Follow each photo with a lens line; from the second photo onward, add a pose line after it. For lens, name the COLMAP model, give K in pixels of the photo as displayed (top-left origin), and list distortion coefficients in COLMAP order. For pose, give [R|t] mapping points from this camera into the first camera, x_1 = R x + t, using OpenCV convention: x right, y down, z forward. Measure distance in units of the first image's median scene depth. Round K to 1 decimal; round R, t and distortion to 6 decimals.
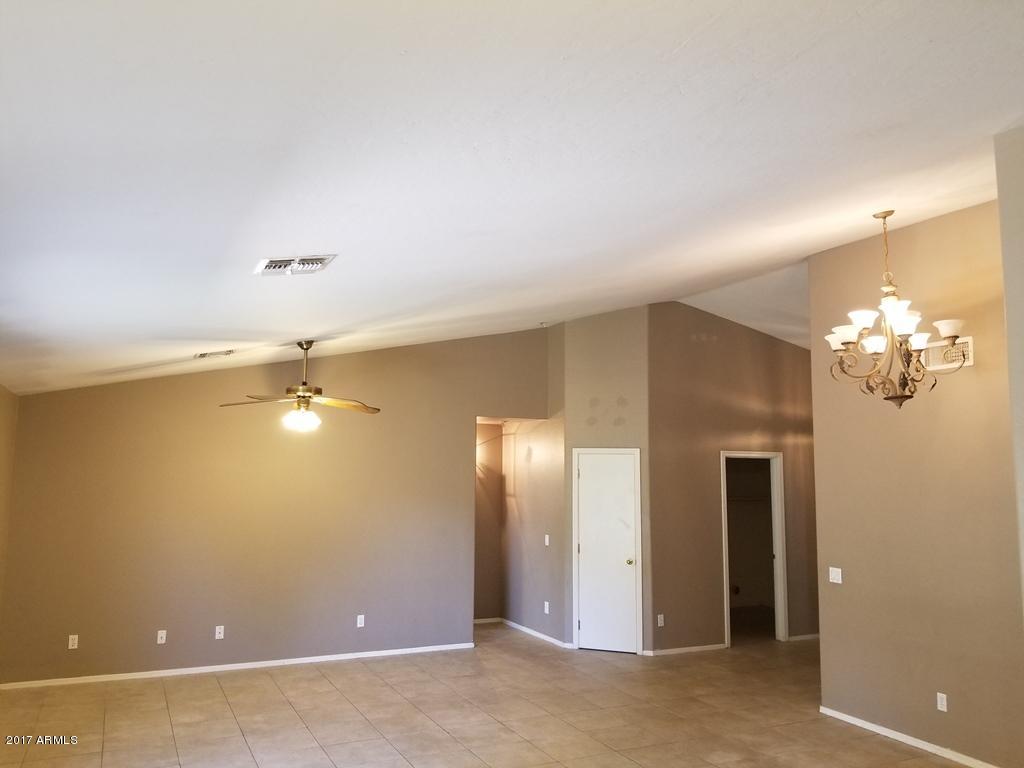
lens RADIAL K [[793.1, 0, 509.9], [0, 793.1, 374.1], [0, 0, 1]] dist [0.066133, -0.100353]
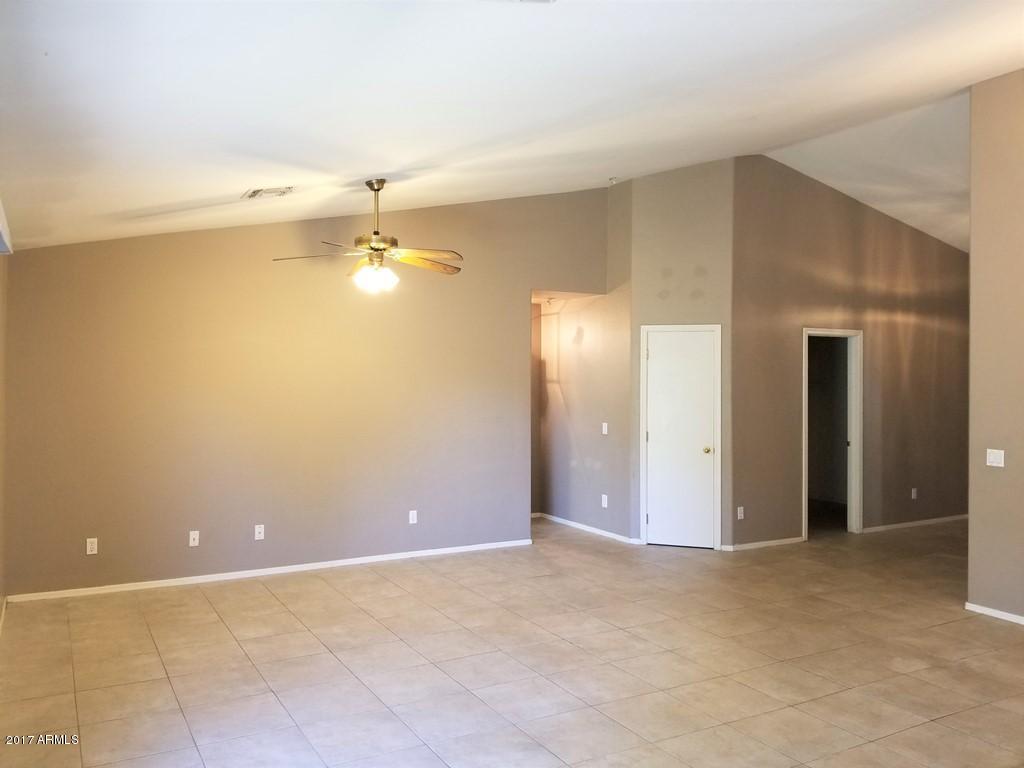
lens RADIAL K [[805.6, 0, 507.2], [0, 805.6, 362.4], [0, 0, 1]] dist [0.096058, -0.176961]
pose [[0.998743, -0.004297, 0.049940, -0.121386], [-0.001245, 0.993884, 0.110421, 0.037407], [-0.050109, -0.110344, 0.992629, 0.117604]]
